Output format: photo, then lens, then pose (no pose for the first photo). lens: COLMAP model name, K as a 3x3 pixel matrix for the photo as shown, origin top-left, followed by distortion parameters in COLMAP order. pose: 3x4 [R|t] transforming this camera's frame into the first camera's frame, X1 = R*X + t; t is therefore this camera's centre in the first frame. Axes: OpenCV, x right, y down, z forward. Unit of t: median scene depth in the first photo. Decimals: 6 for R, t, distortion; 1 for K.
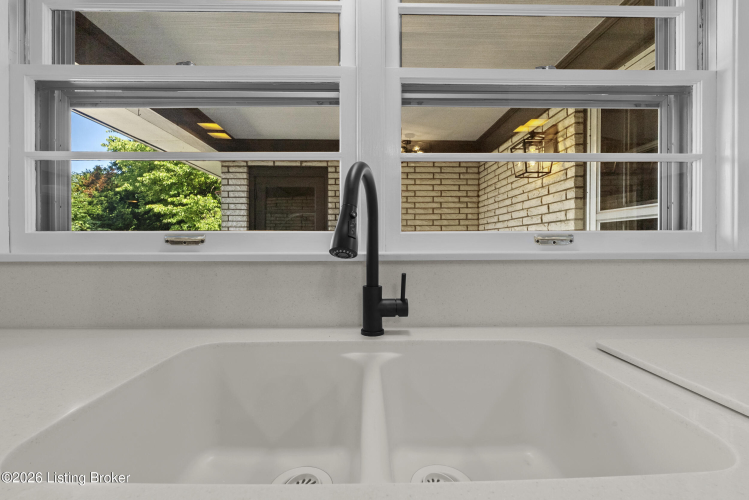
lens RADIAL K [[330.5, 0, 375.2], [0, 330.5, 247.6], [0, 0, 1]] dist [-0.005851, 0.001300]
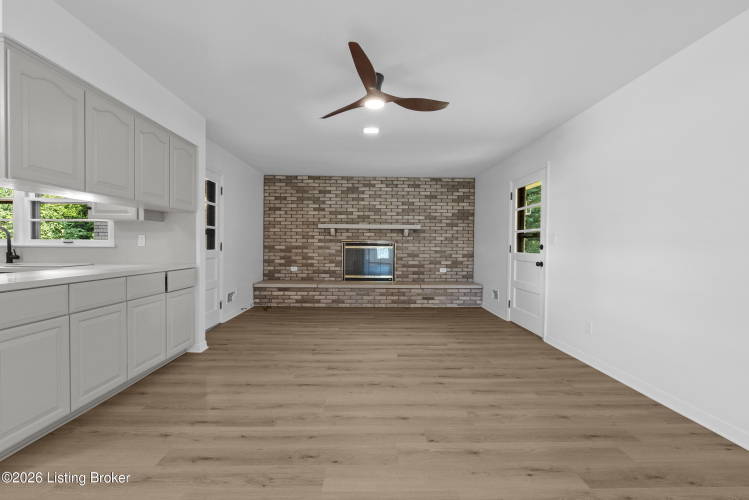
lens RADIAL K [[330.5, 0, 369.0], [0, 330.5, 251.3], [0, 0, 1]] dist [-0.005851, 0.001300]
pose [[0.999842, 0.009207, -0.015231, 4.868915], [-0.009026, 0.999888, 0.011907, 0.009129], [0.015339, -0.011768, 0.999813, -3.339880]]
